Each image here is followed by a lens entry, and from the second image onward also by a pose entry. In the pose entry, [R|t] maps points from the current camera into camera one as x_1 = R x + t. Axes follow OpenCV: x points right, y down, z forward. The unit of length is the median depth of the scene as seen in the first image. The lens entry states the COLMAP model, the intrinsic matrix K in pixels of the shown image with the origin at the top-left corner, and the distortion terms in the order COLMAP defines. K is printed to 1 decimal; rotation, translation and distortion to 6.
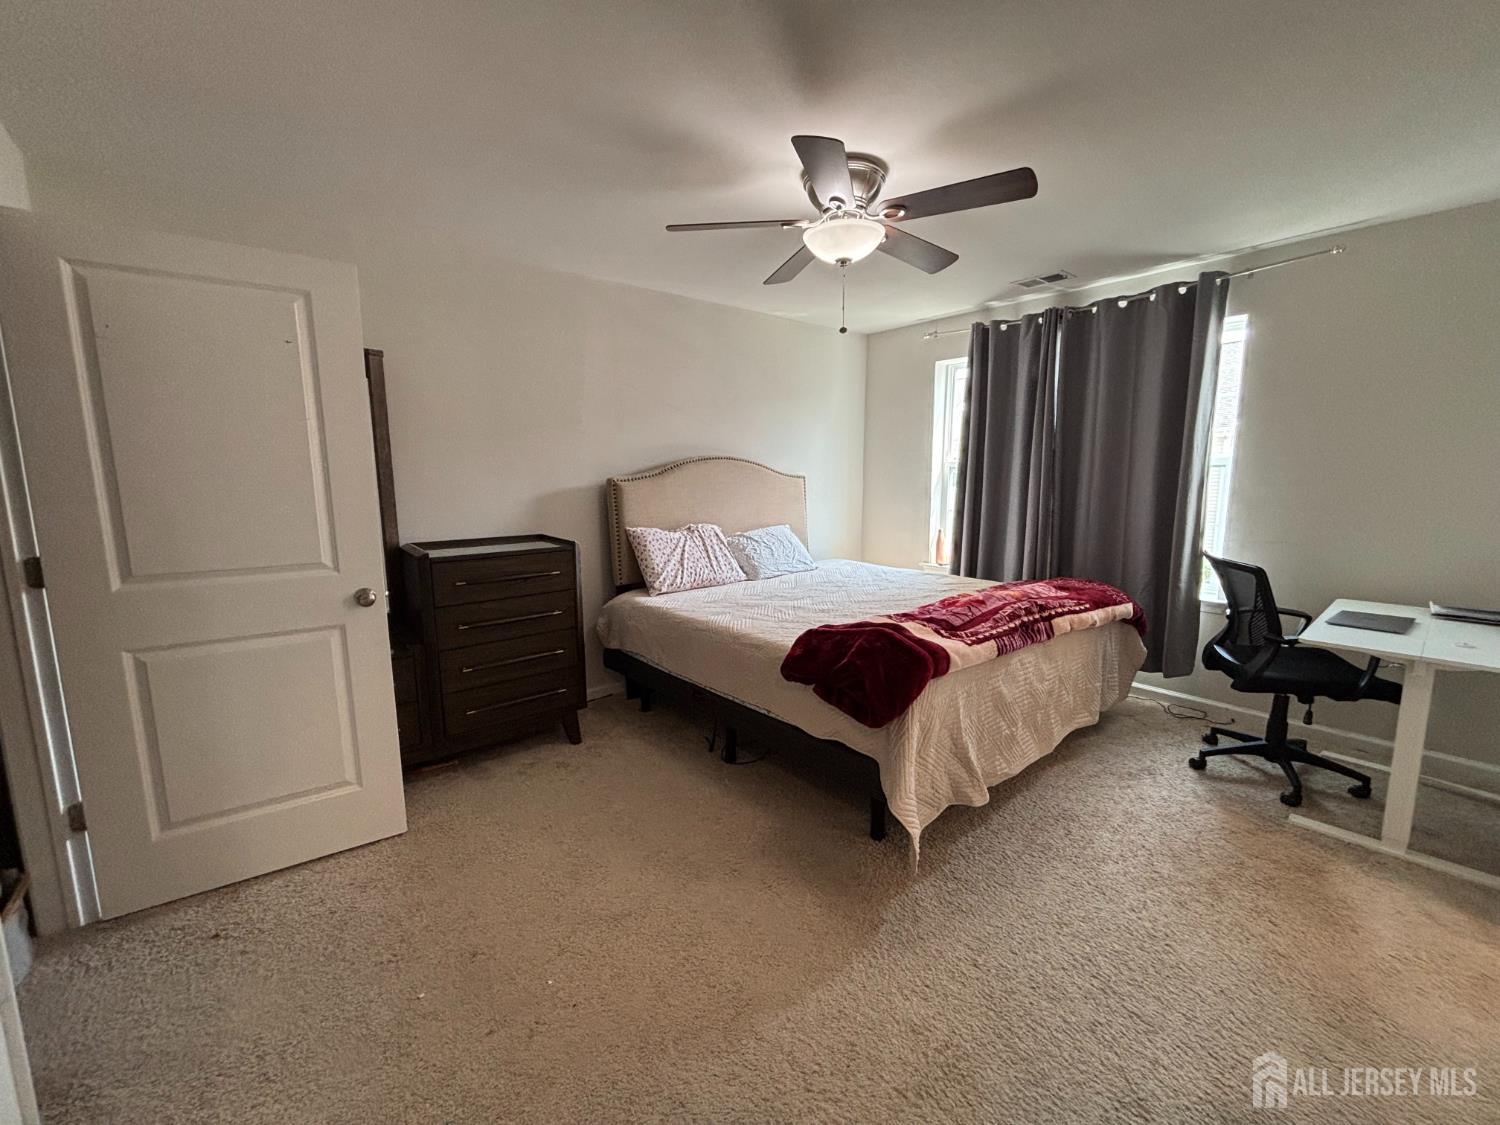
lens RADIAL K [[605.9, 0, 764.9], [0, 605.9, 570.1], [0, 0, 1]] dist [0.002313, -0.001366]
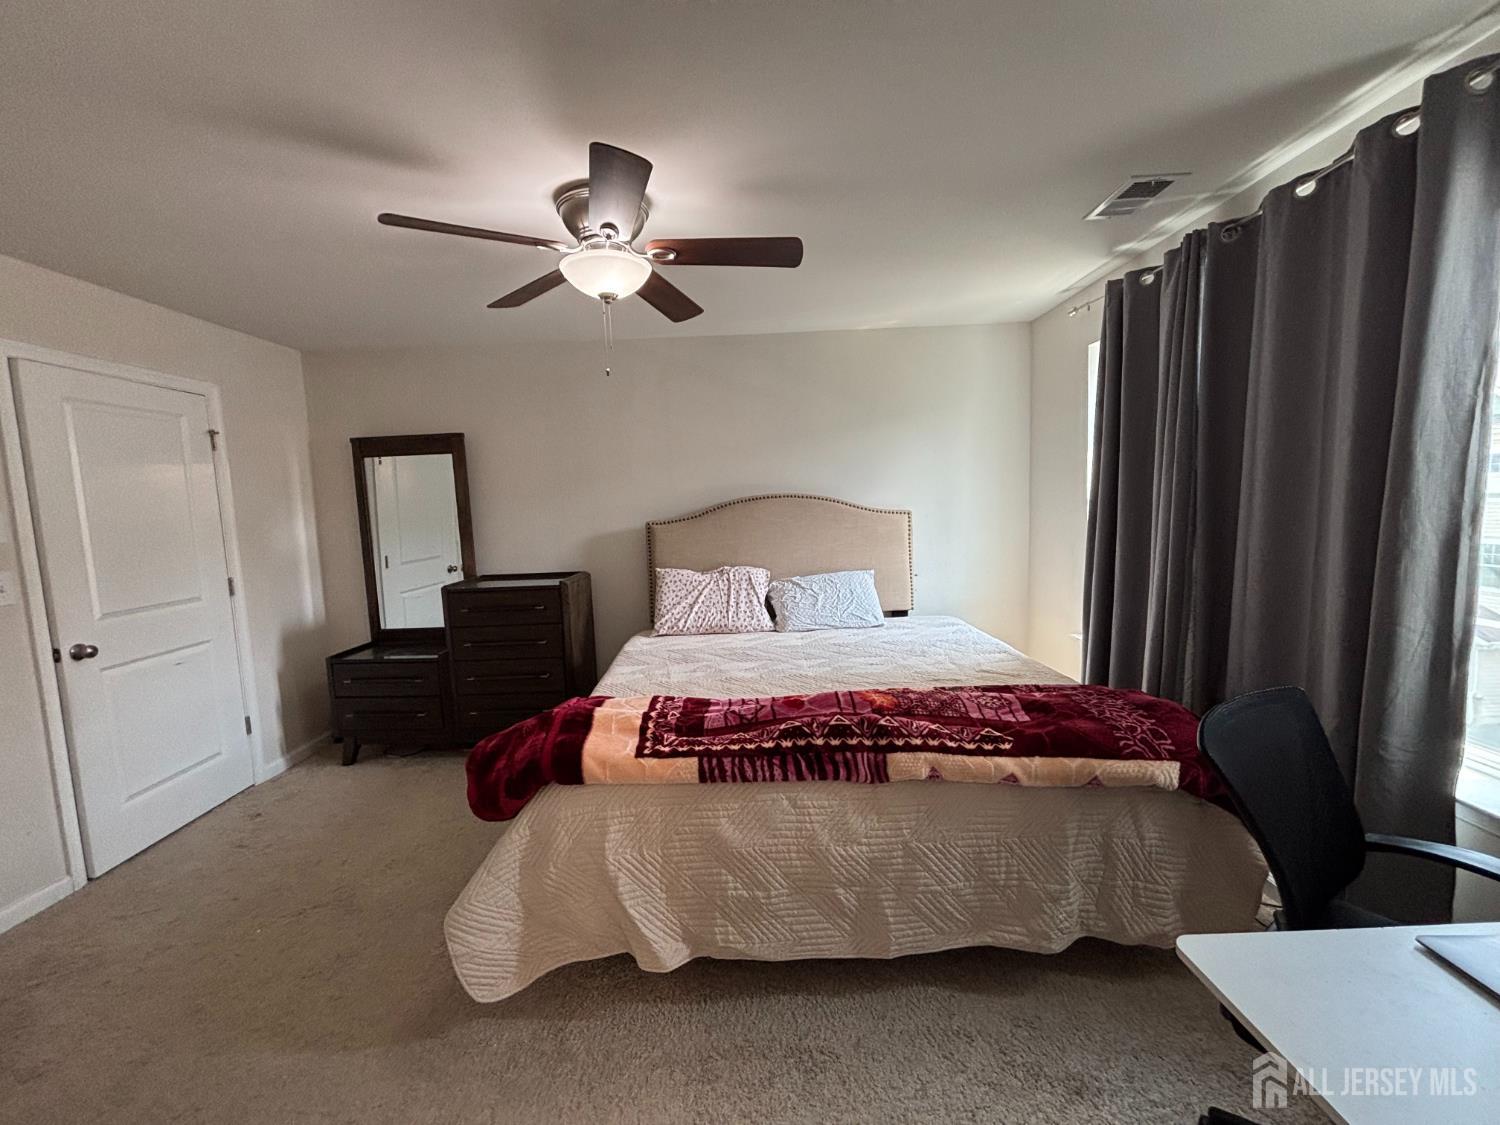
lens RADIAL K [[605.9, 0, 748.5], [0, 605.9, 567.8], [0, 0, 1]] dist [0.002313, -0.001366]
pose [[0.753262, 0.048720, -0.655913, 0.595817], [-0.069650, 0.997554, -0.005892, -0.077441], [0.654022, 0.050123, 0.754813, 0.311446]]
